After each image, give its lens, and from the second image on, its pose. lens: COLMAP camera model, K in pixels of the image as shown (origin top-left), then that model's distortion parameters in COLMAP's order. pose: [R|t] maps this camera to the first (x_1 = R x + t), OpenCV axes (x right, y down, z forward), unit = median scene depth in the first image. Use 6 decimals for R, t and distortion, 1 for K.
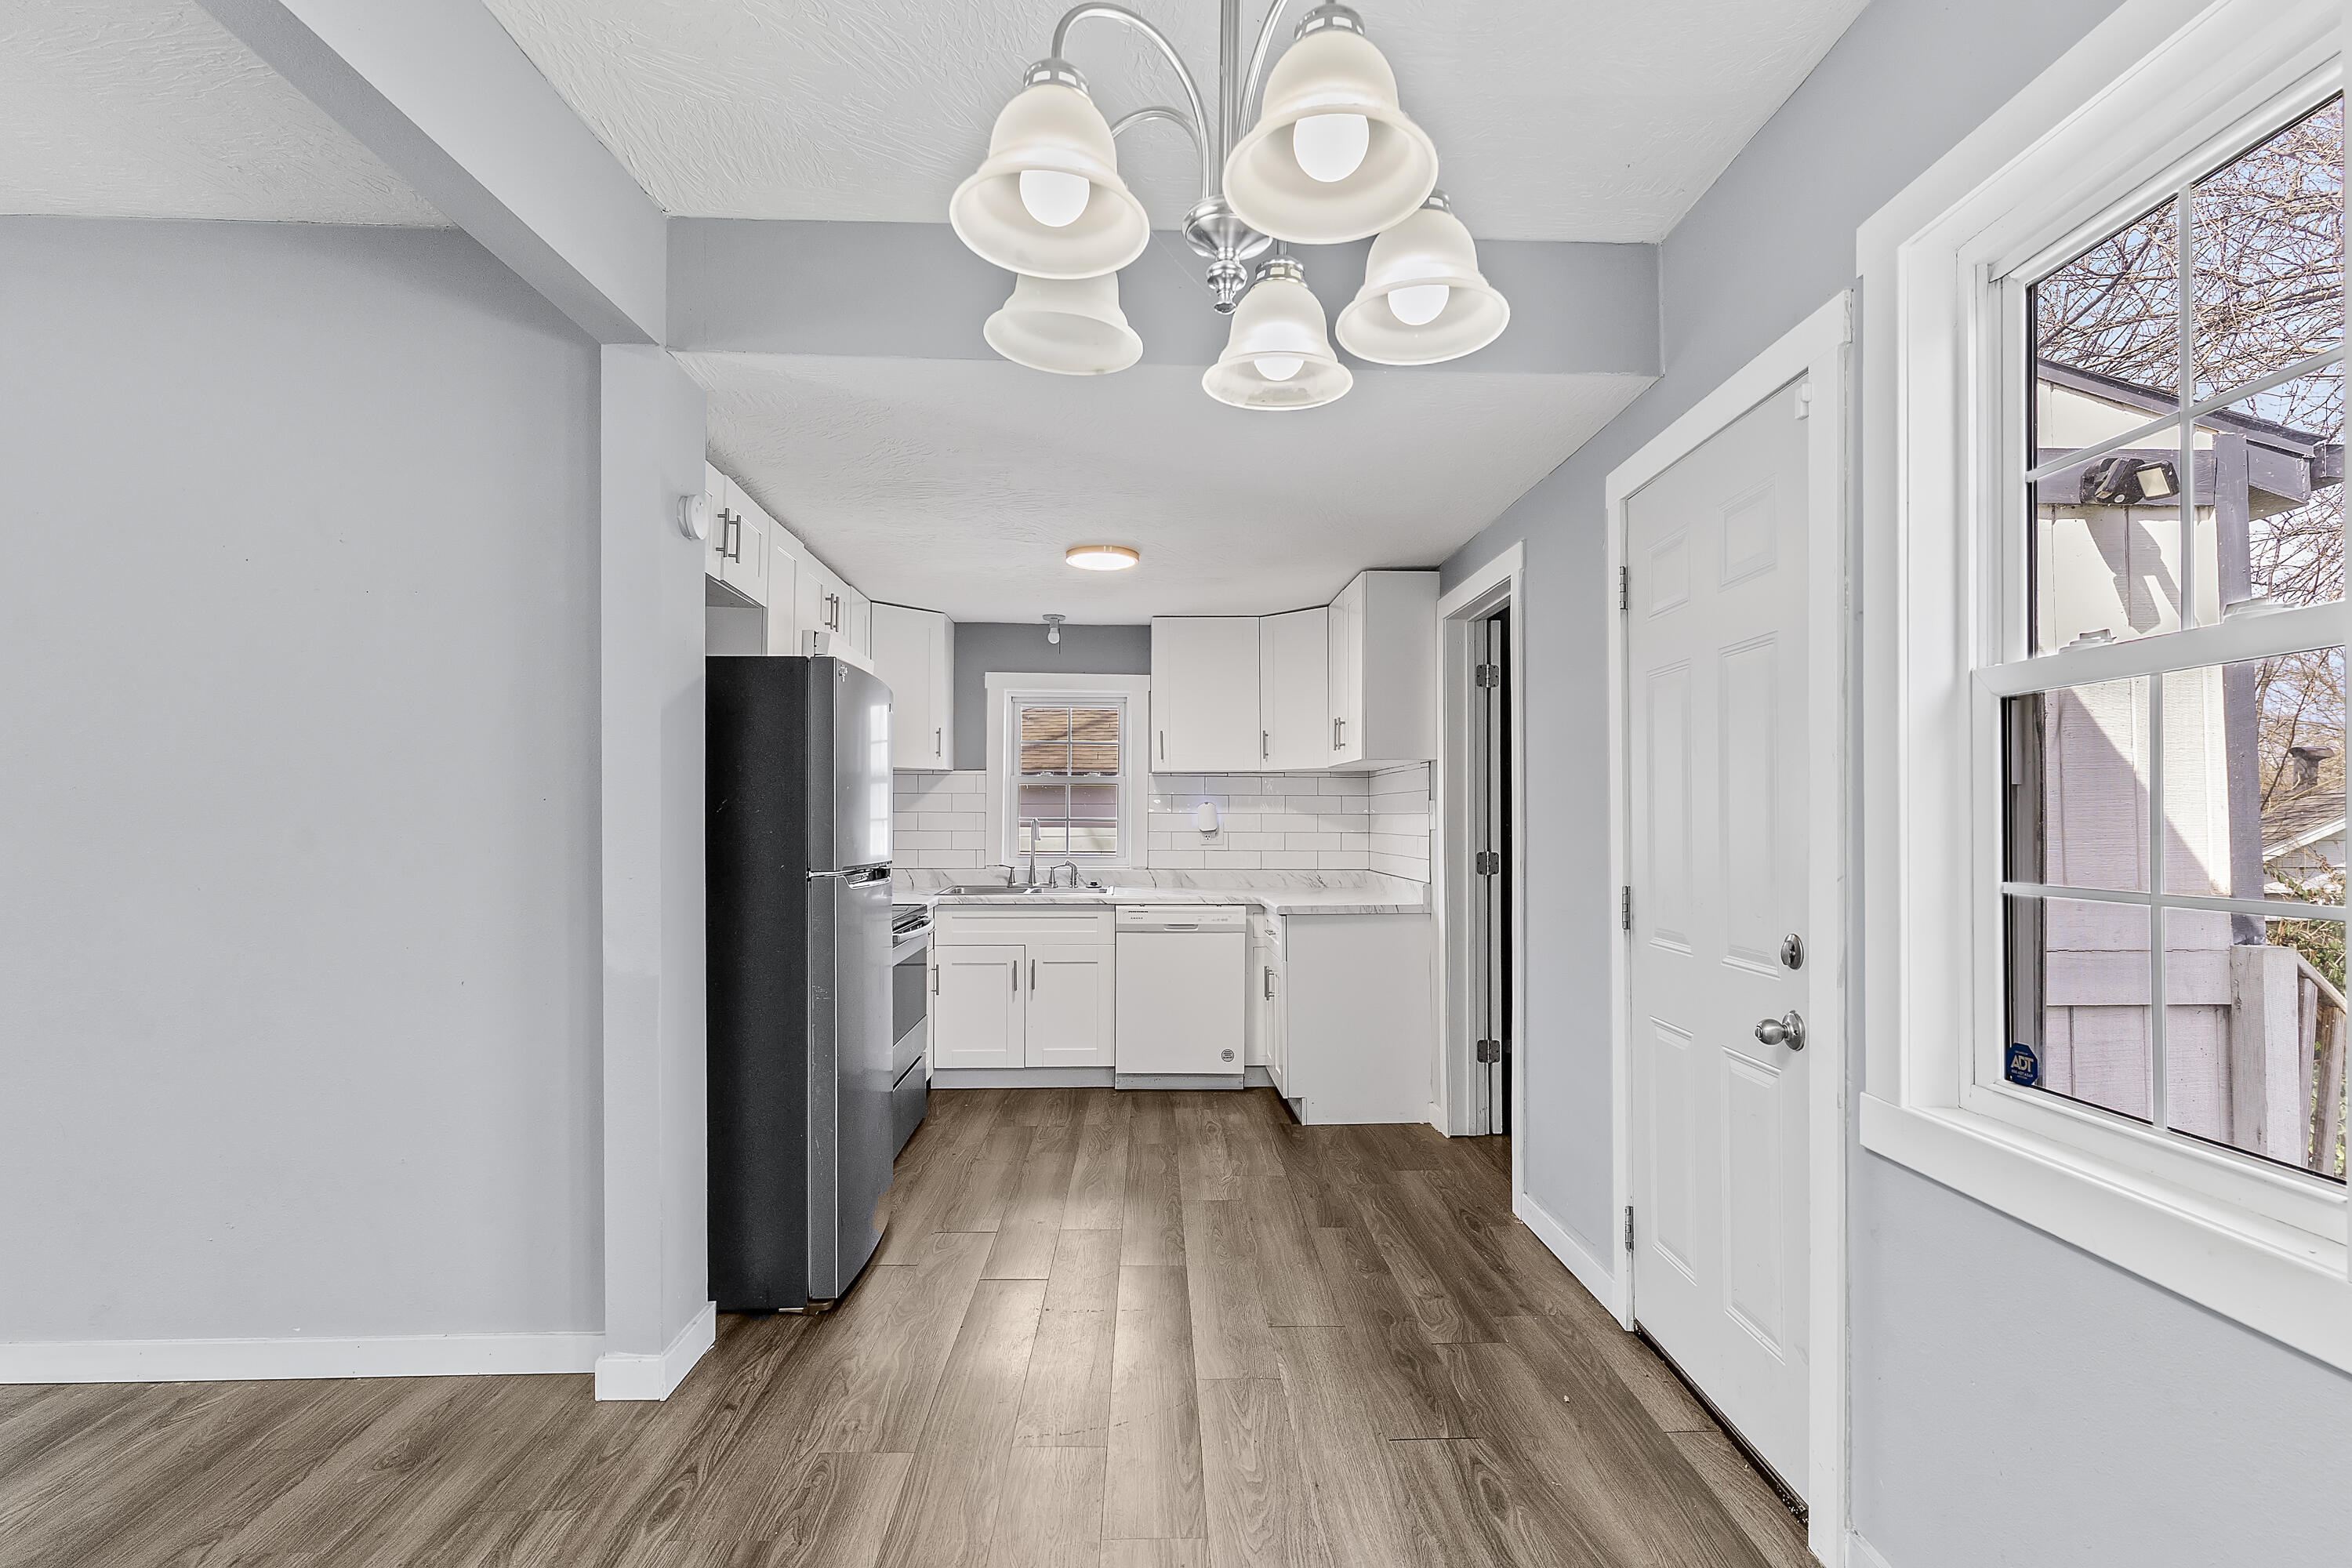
lens RADIAL K [[1133.5, 0, 1176.6], [0, 1133.5, 798.5], [0, 0, 1]] dist [0.002840, -0.000560]
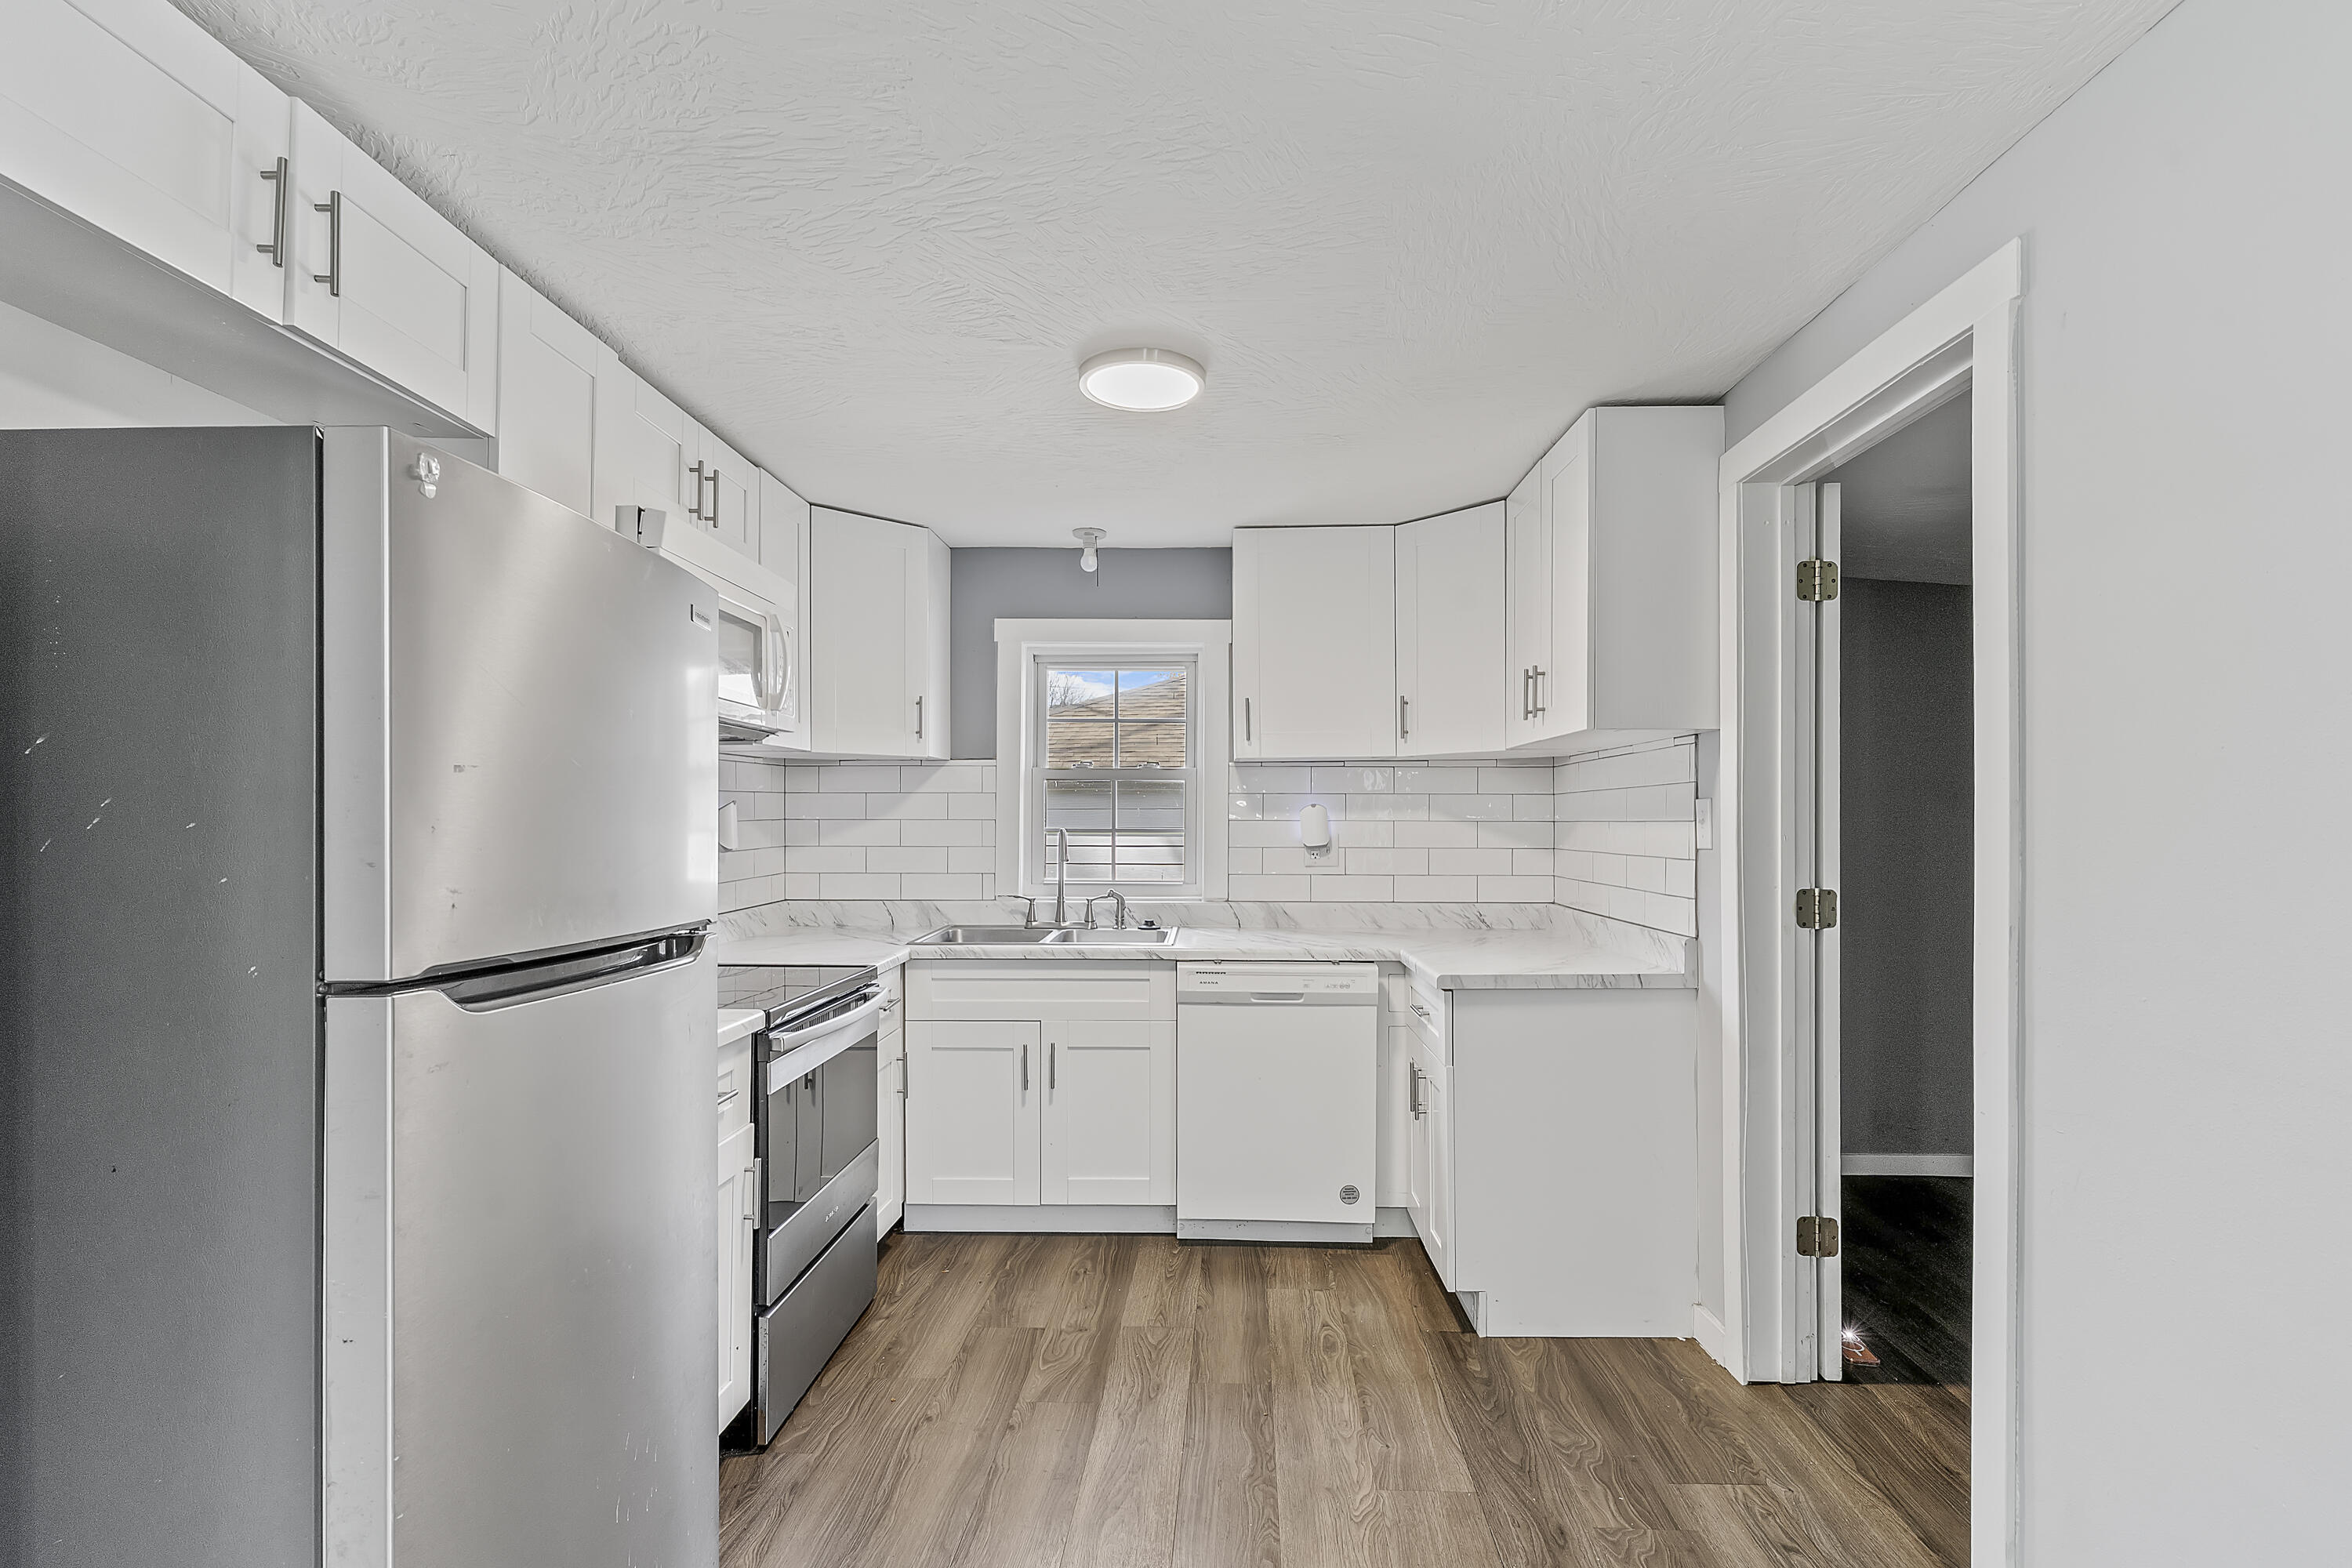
lens RADIAL K [[1133.5, 0, 1200.1], [0, 1133.5, 826.7], [0, 0, 1]] dist [0.002840, -0.000560]
pose [[0.998187, -0.000844, -0.060186, -0.001182], [0.002069, 0.999792, 0.020289, 0.003195], [0.060156, -0.020376, 0.997981, 0.386099]]
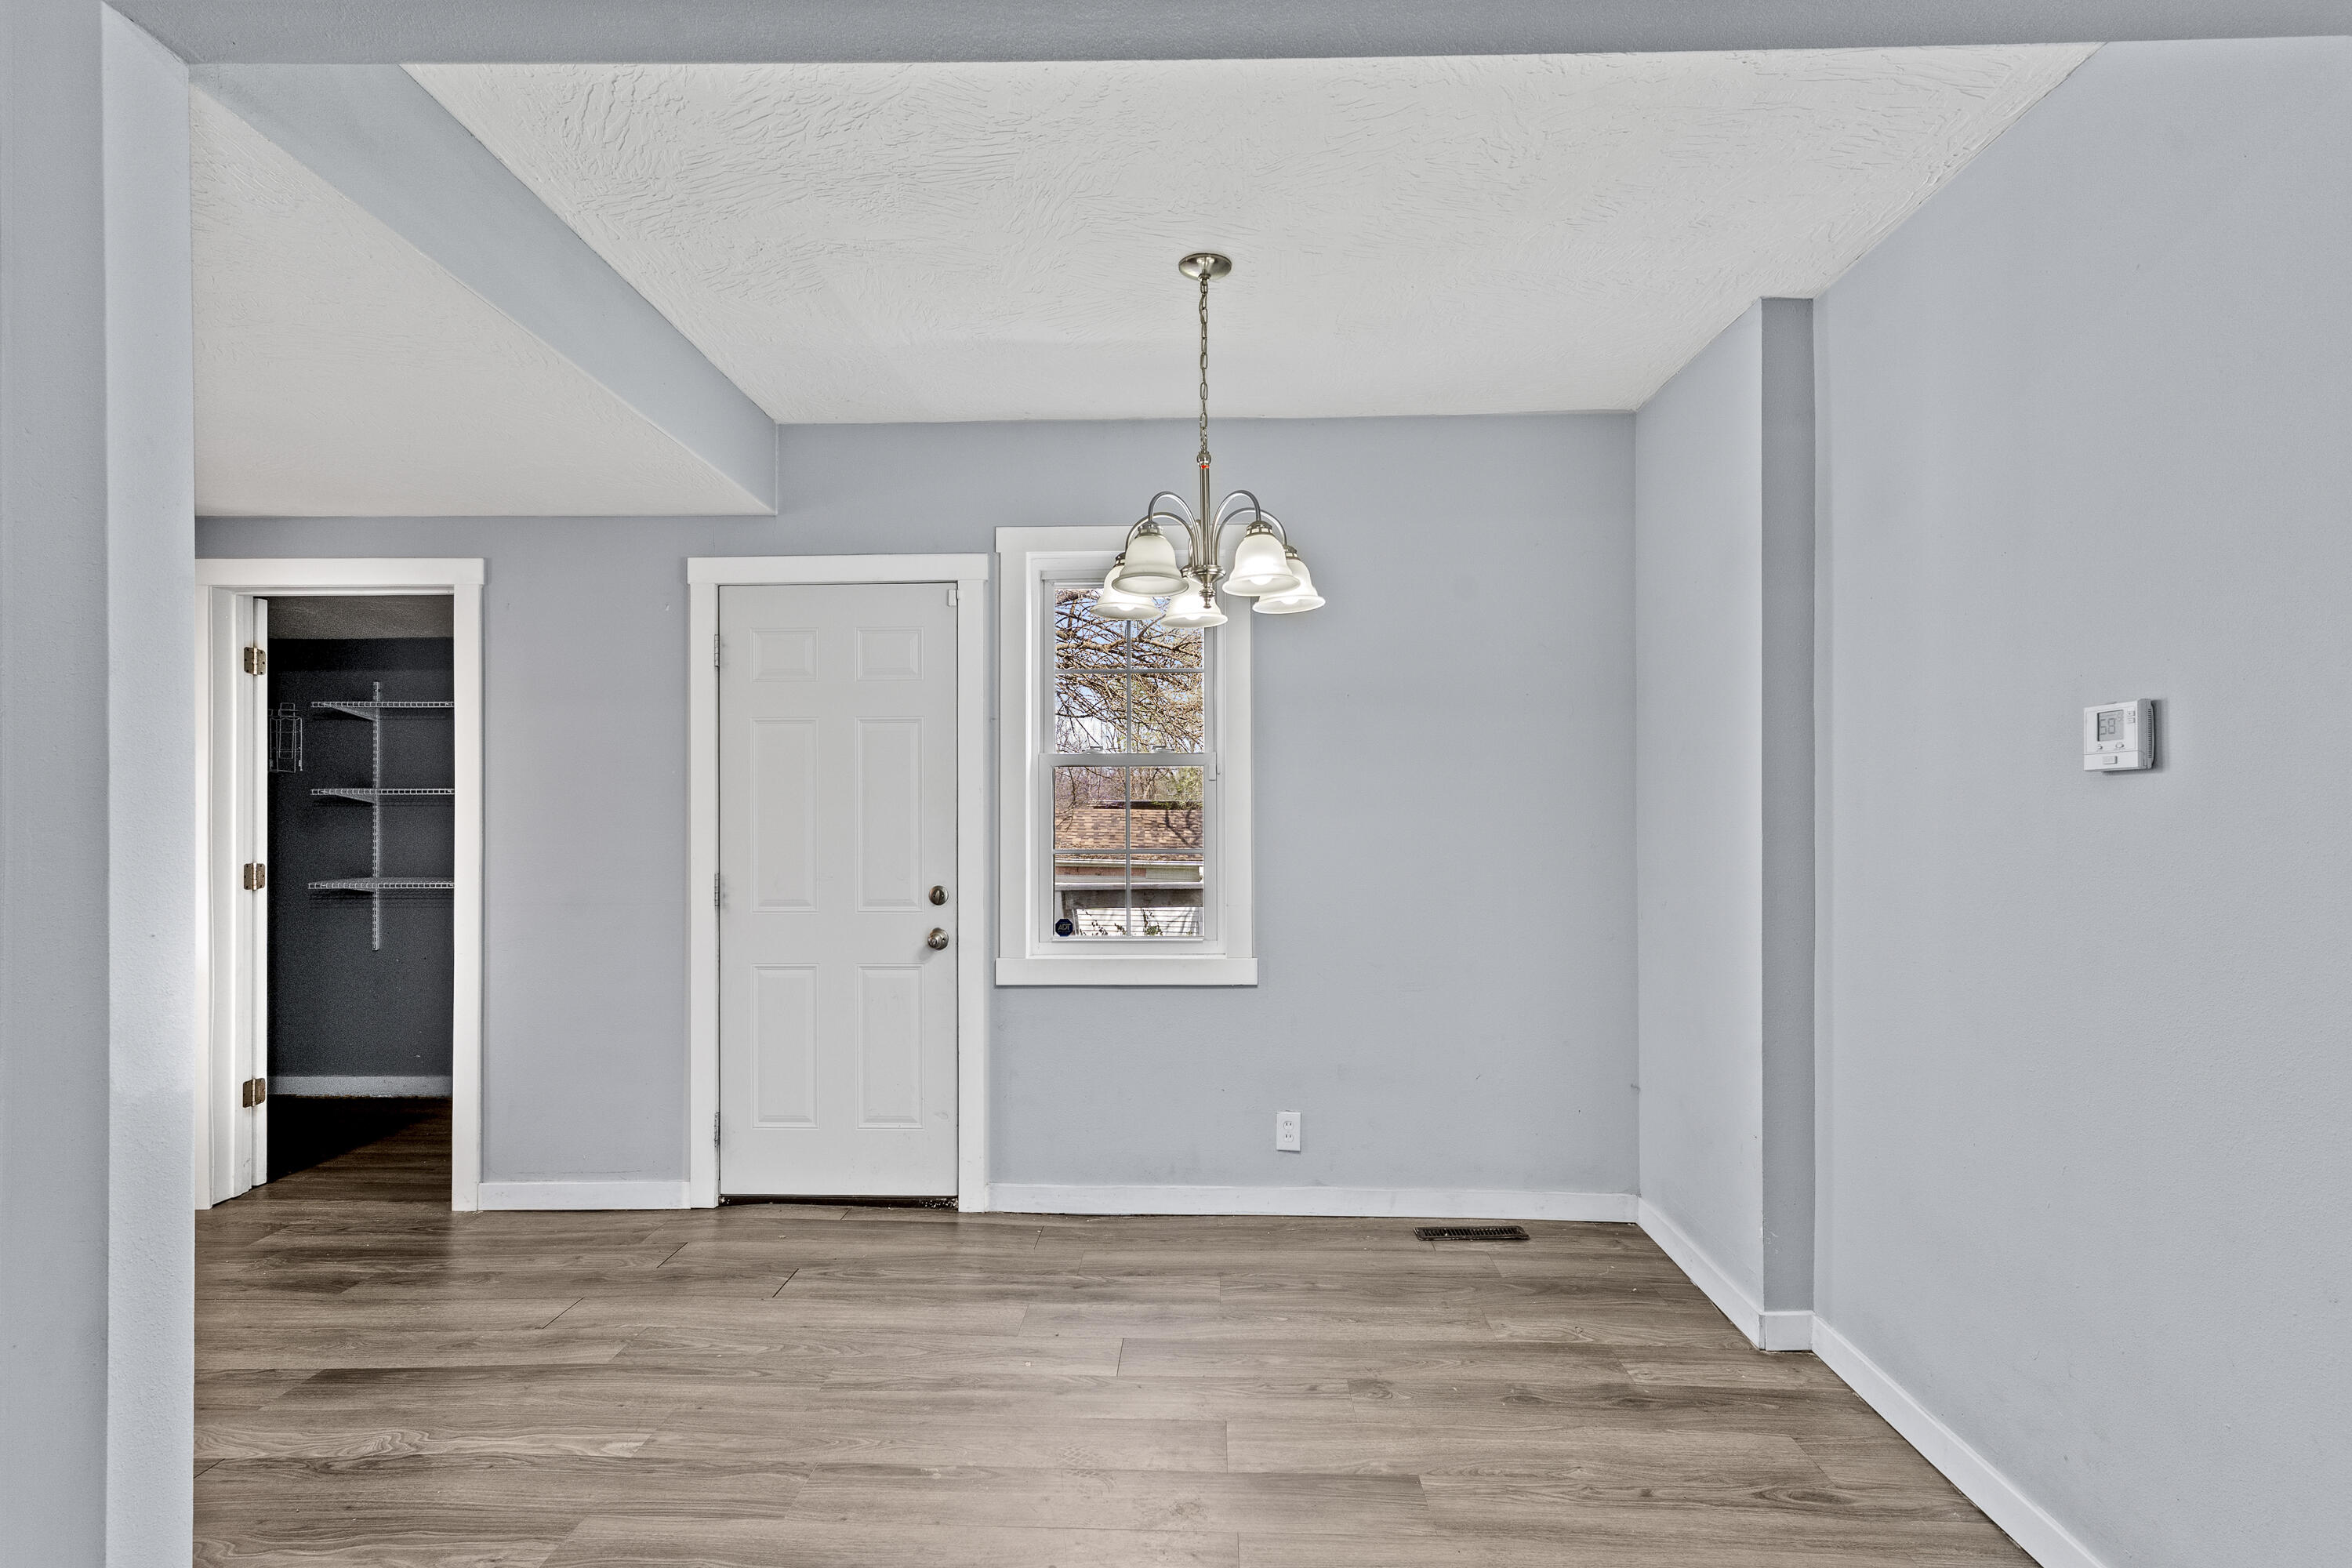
lens RADIAL K [[1133.5, 0, 1205.1], [0, 1133.5, 776.7], [0, 0, 1]] dist [0.002840, -0.000560]
pose [[0.034328, 0.030156, 0.998956, -0.543184], [-0.010535, 0.999500, -0.029811, -0.001497], [-0.999355, -0.009501, 0.034628, 0.222457]]
